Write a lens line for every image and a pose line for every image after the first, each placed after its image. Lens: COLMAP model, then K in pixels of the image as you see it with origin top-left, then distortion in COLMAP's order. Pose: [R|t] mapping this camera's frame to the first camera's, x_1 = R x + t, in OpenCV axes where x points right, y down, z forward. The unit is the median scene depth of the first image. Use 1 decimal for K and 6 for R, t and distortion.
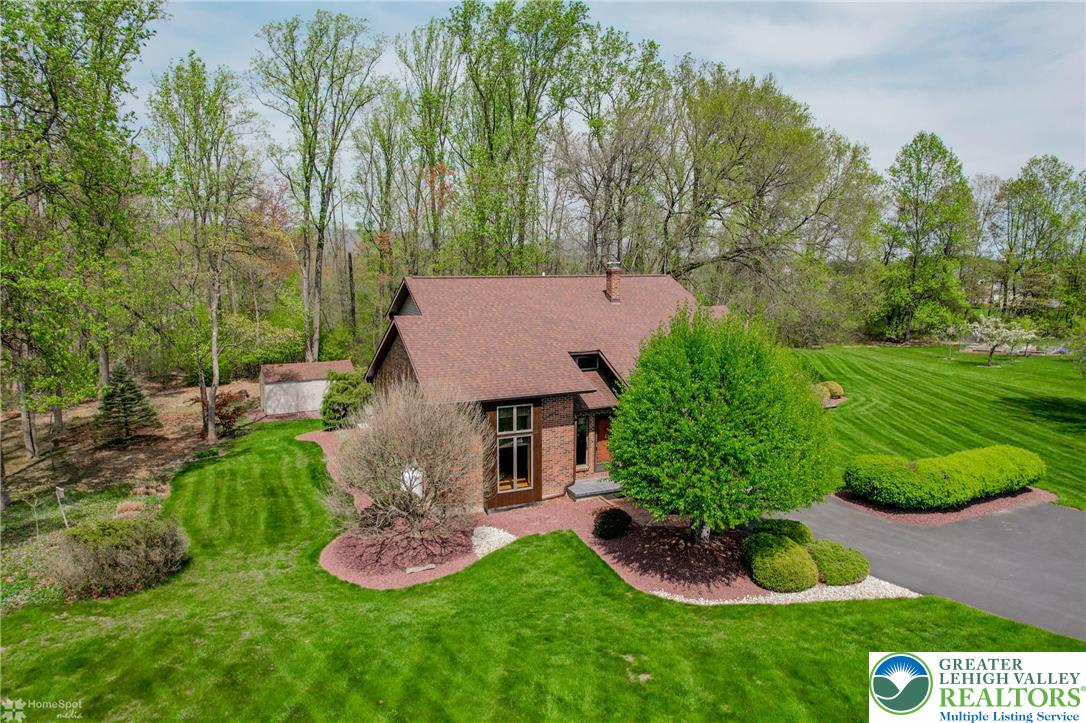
lens RADIAL K [[694.9, 0, 543.8], [0, 694.9, 365.0], [0, 0, 1]] dist [-0.077819, 0.071305]
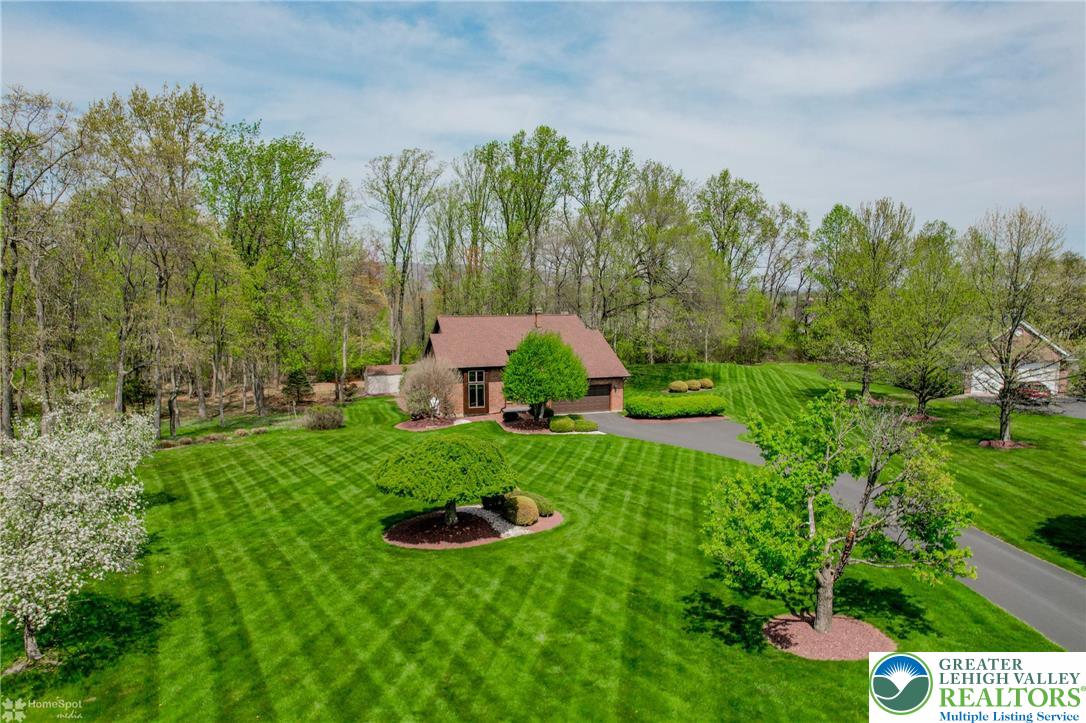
lens RADIAL K [[698.1, 0, 541.0], [0, 698.1, 344.9], [0, 0, 1]] dist [-0.044247, 0.000006]
pose [[0.992695, 0.001960, -0.120638, 0.432798], [-0.010902, 0.997235, -0.073507, 0.132389], [0.120160, 0.074286, 0.989971, -1.250866]]
